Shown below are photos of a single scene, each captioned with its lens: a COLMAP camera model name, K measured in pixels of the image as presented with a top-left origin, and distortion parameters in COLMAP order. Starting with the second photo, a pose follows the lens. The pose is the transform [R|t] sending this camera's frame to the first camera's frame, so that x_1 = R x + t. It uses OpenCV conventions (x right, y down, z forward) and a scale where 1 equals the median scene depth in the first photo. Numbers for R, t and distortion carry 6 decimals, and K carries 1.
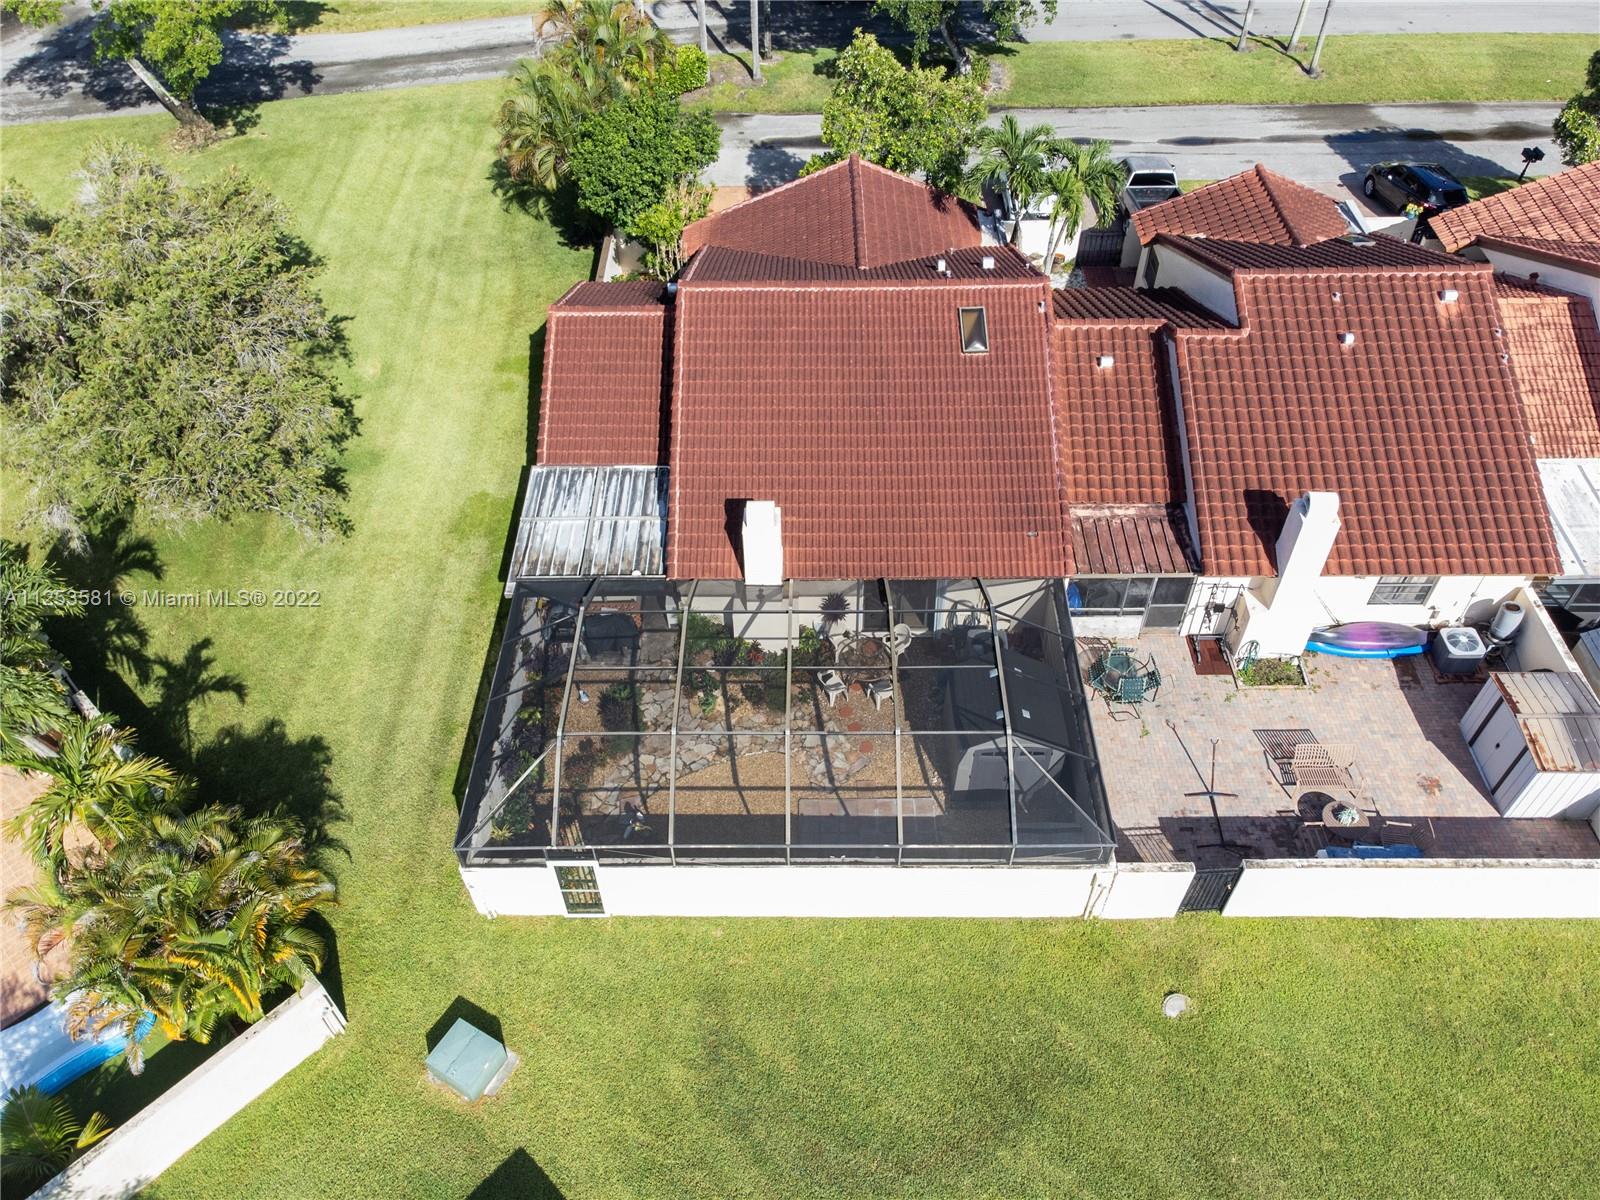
lens RADIAL K [[1227.0, 0, 800.0], [0, 1227.0, 600.0], [0, 0, 1]] dist [0.023758, 0.005752]
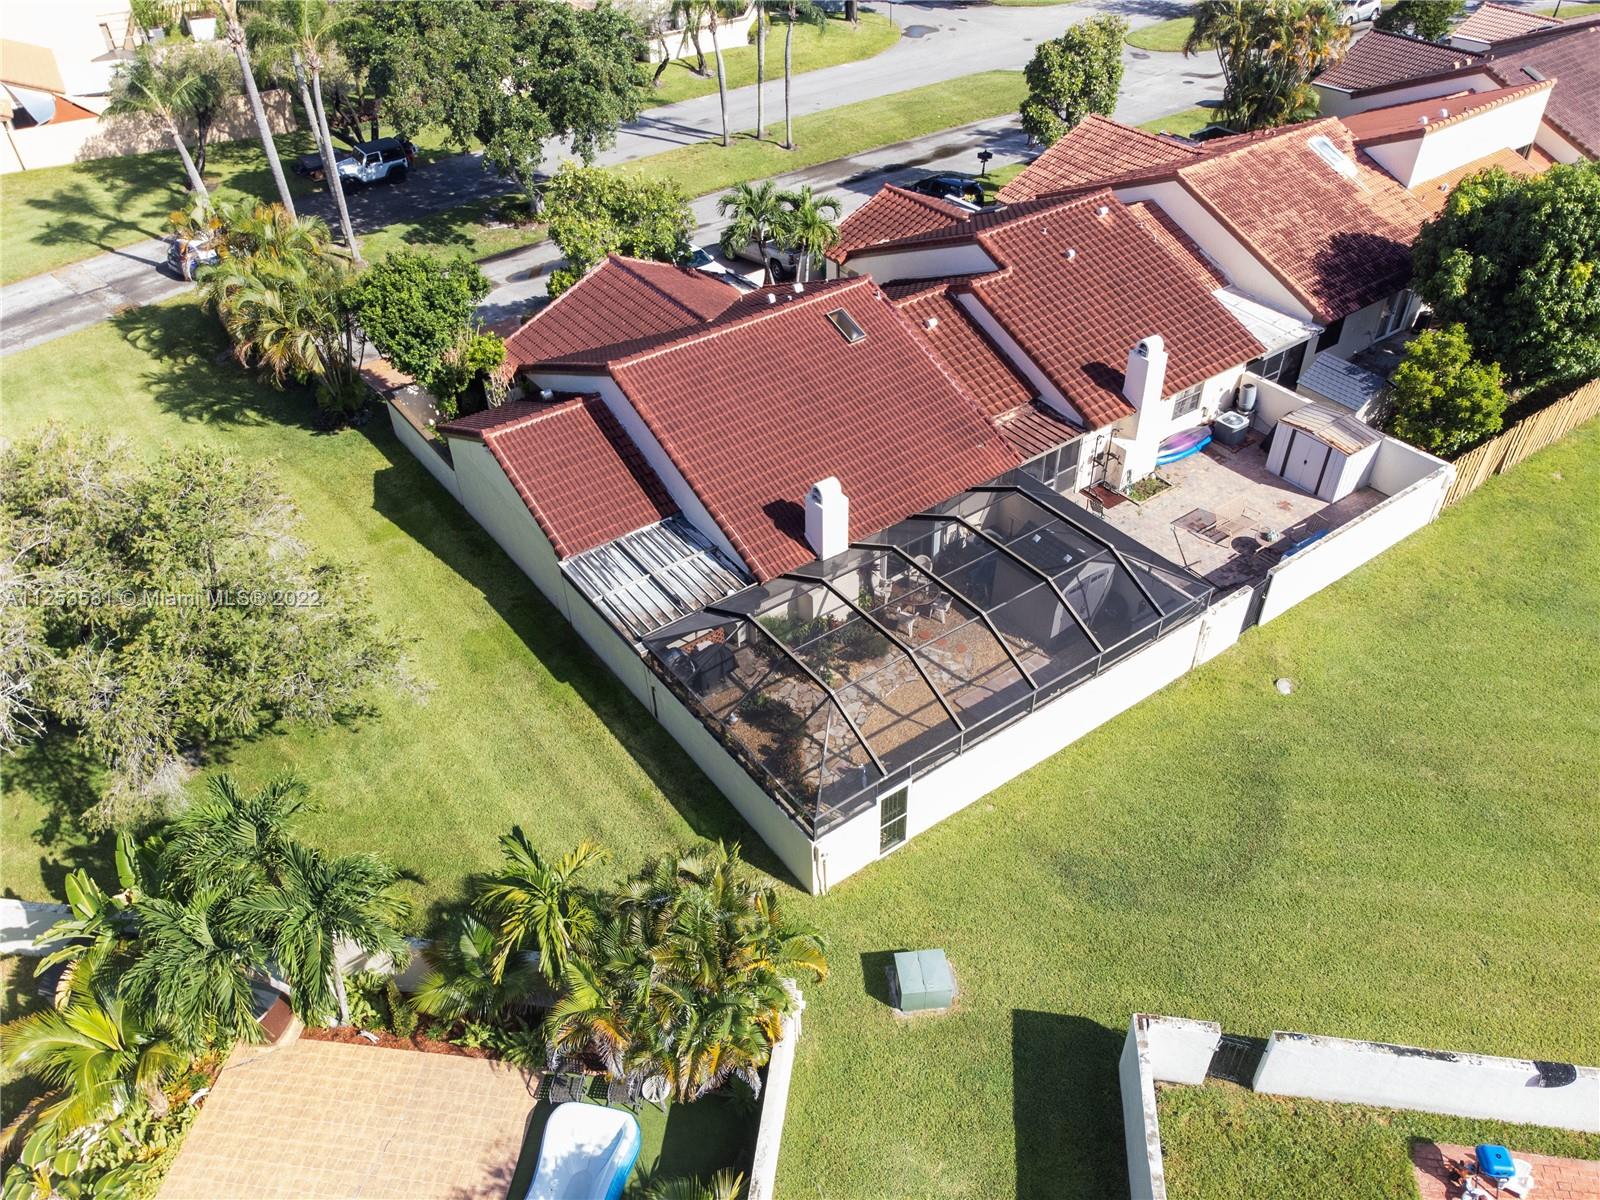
lens RADIAL K [[1227.0, 0, 800.0], [0, 1227.0, 600.0], [0, 0, 1]] dist [0.023758, 0.005752]
pose [[0.803072, -0.375317, 0.462831, -0.594811], [0.436453, 0.899290, -0.028055, 0.042201], [-0.405690, 0.224534, 0.886002, -0.000317]]
